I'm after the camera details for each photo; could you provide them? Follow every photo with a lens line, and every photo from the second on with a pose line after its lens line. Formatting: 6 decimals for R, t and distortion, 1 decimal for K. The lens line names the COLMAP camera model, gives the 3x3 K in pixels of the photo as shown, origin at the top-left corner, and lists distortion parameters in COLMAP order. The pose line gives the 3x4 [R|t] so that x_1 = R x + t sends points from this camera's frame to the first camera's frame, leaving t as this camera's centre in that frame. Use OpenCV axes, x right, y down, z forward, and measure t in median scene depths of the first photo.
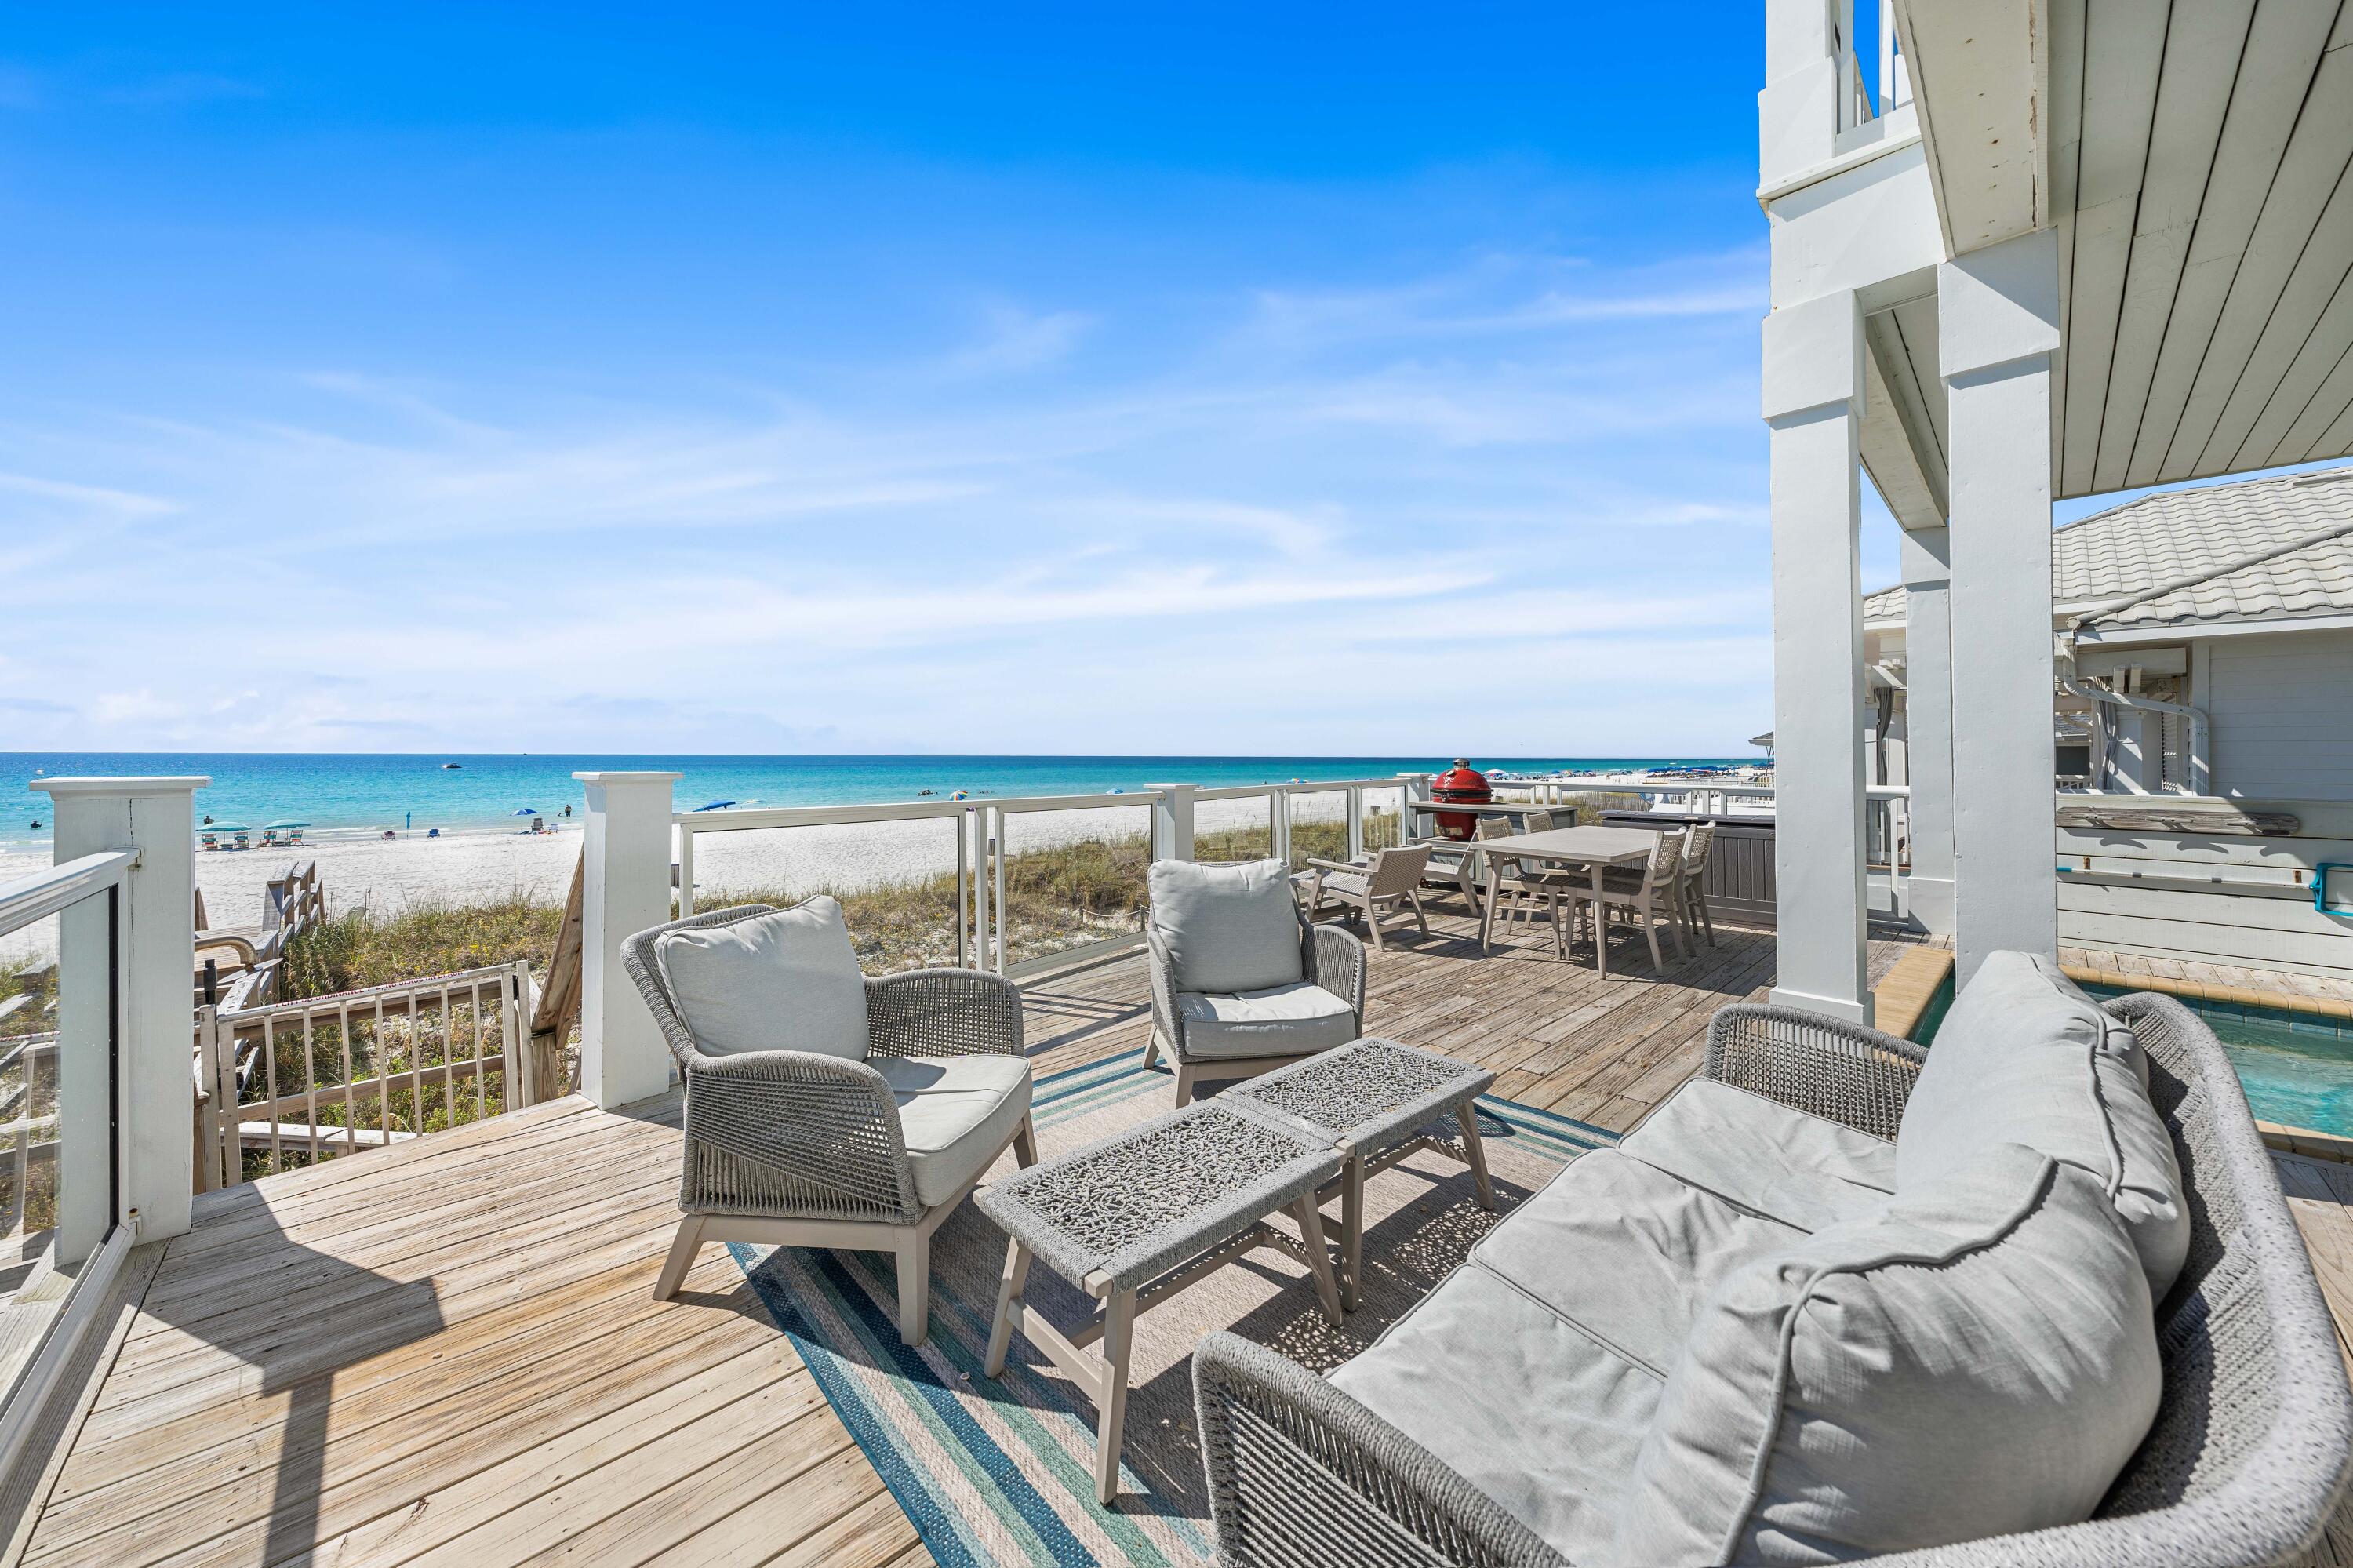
lens RADIAL K [[838.2, 0, 1177.3], [0, 838.2, 757.0], [0, 0, 1]] dist [-0.016318, -0.000076]
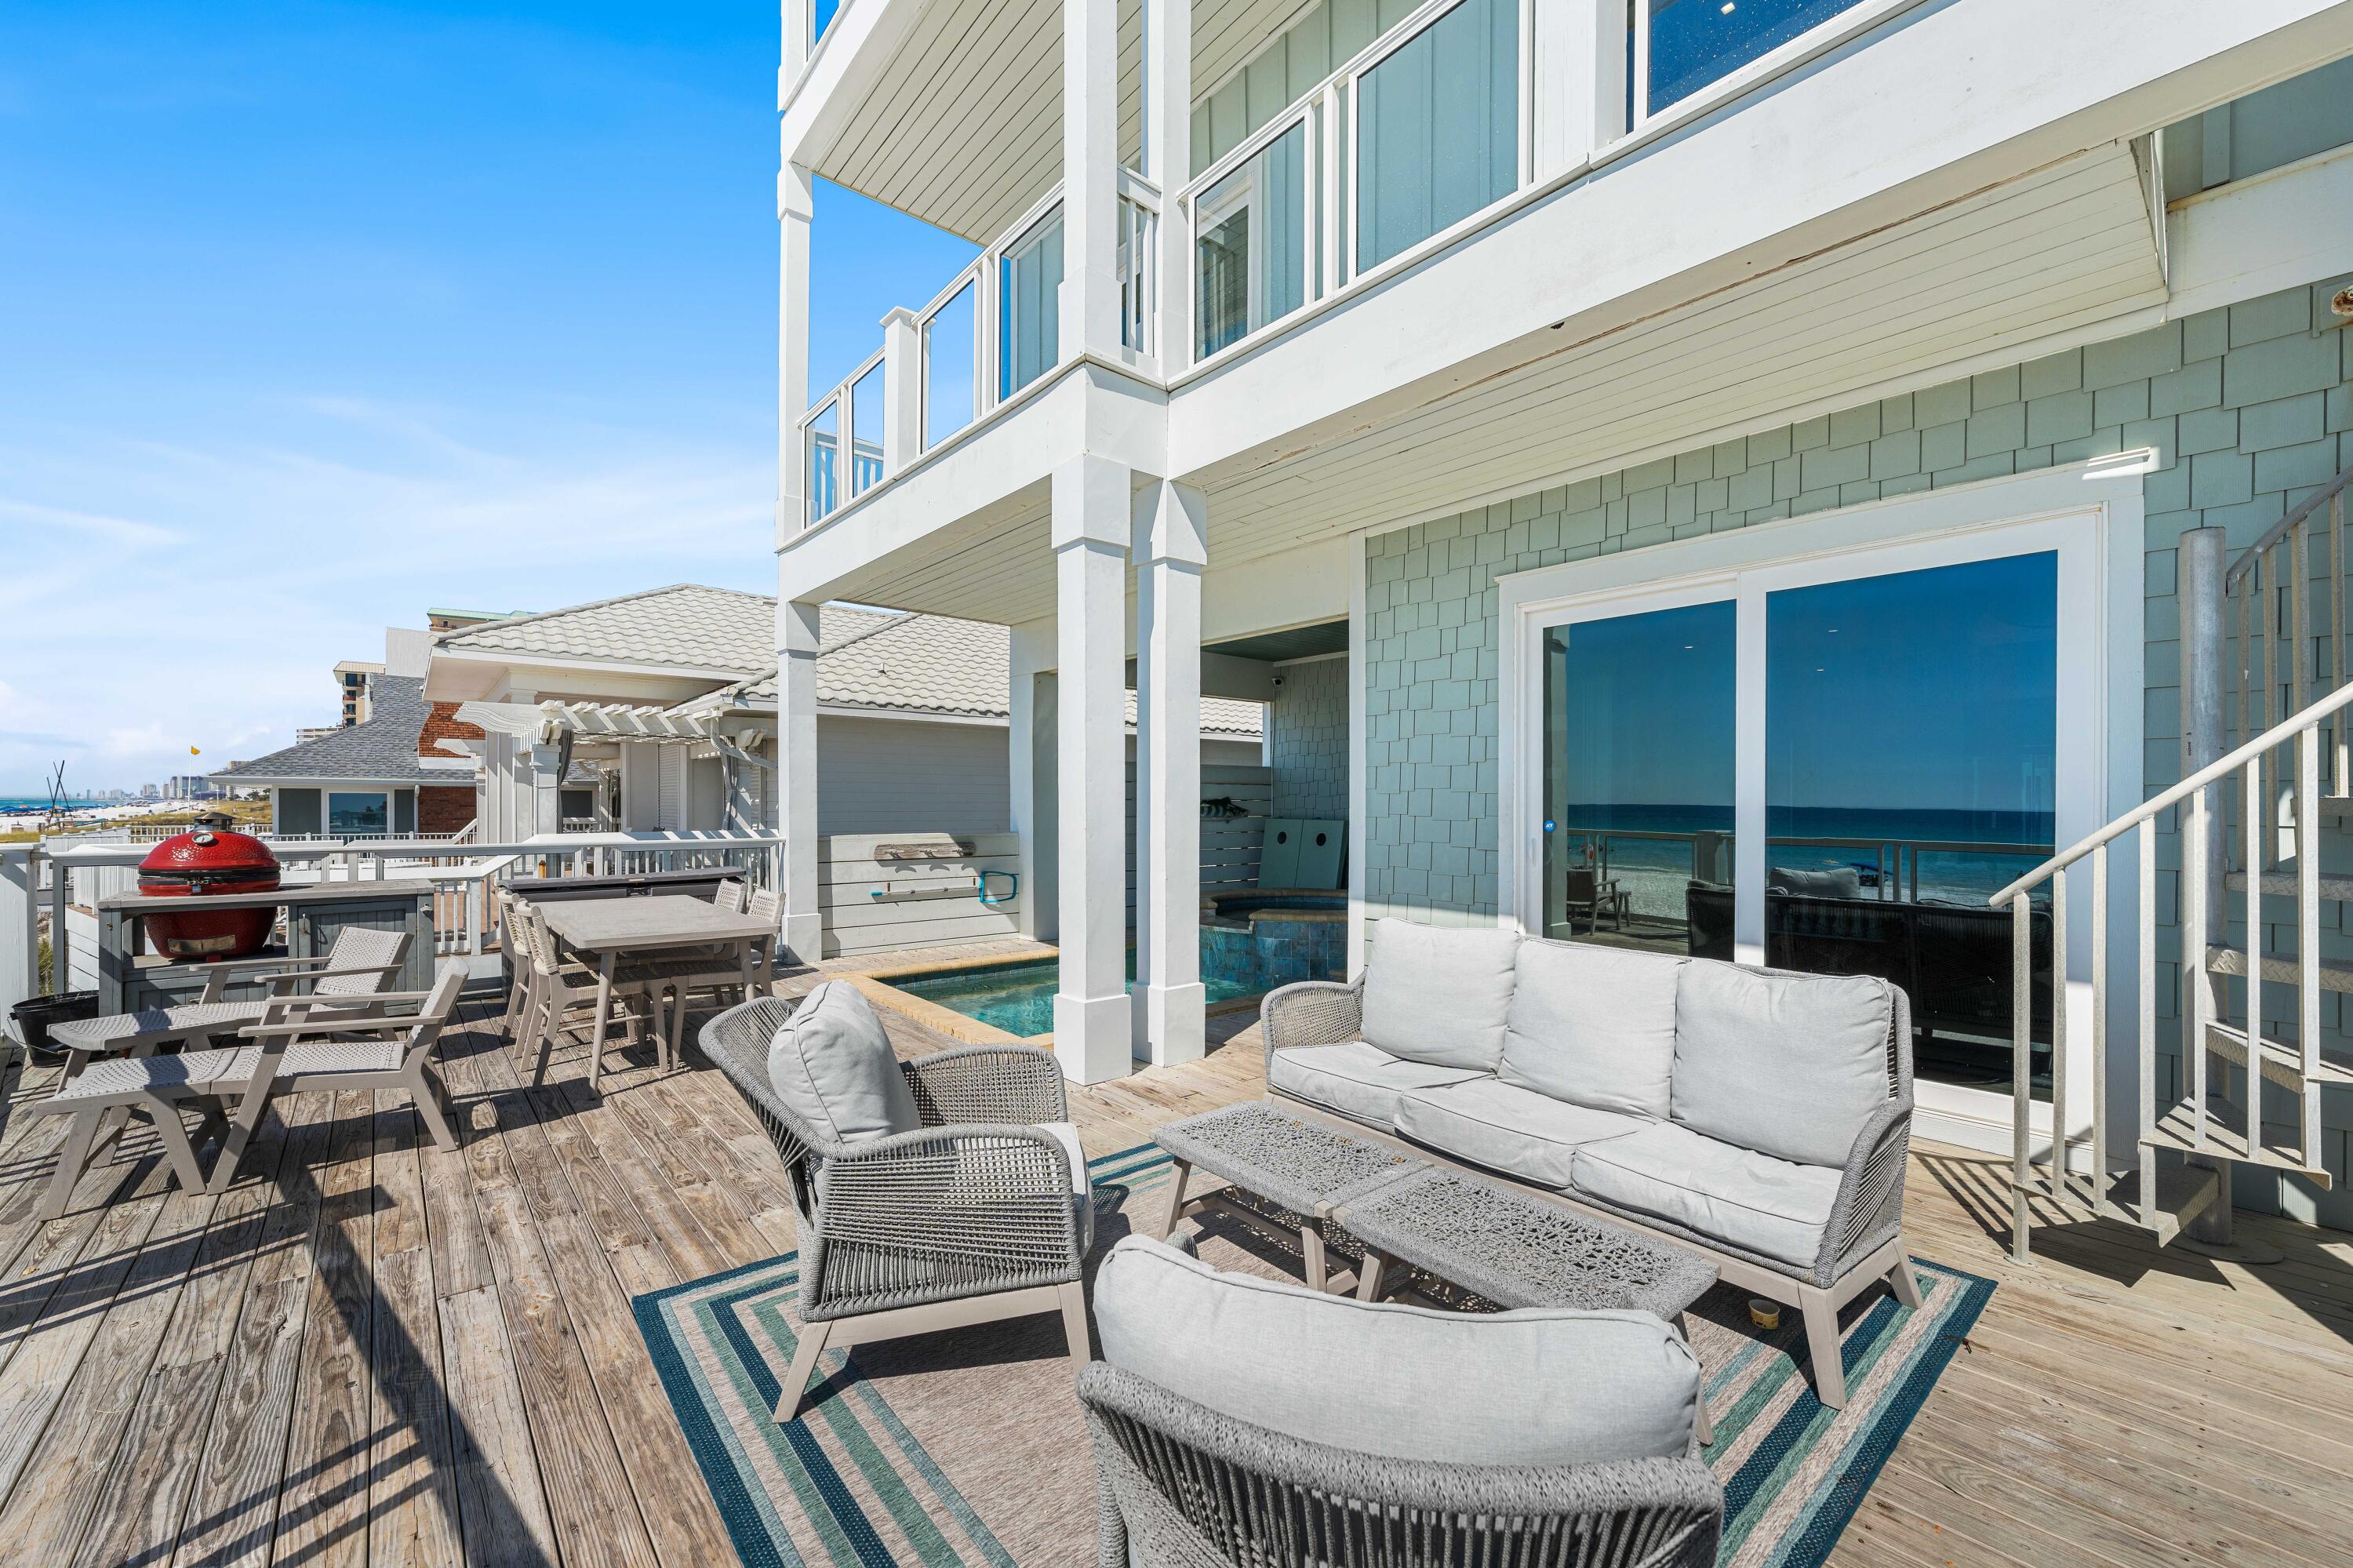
lens RADIAL K [[996.2, 0, 1147.6], [0, 996.2, 785.5], [0, 0, 1]] dist [0.000071, 0.000067]
pose [[0.028530, 0.010699, 0.999536, -0.513185], [0.000436, 0.999942, -0.010716, -0.016972], [-0.999593, 0.000742, 0.028524, 0.581044]]
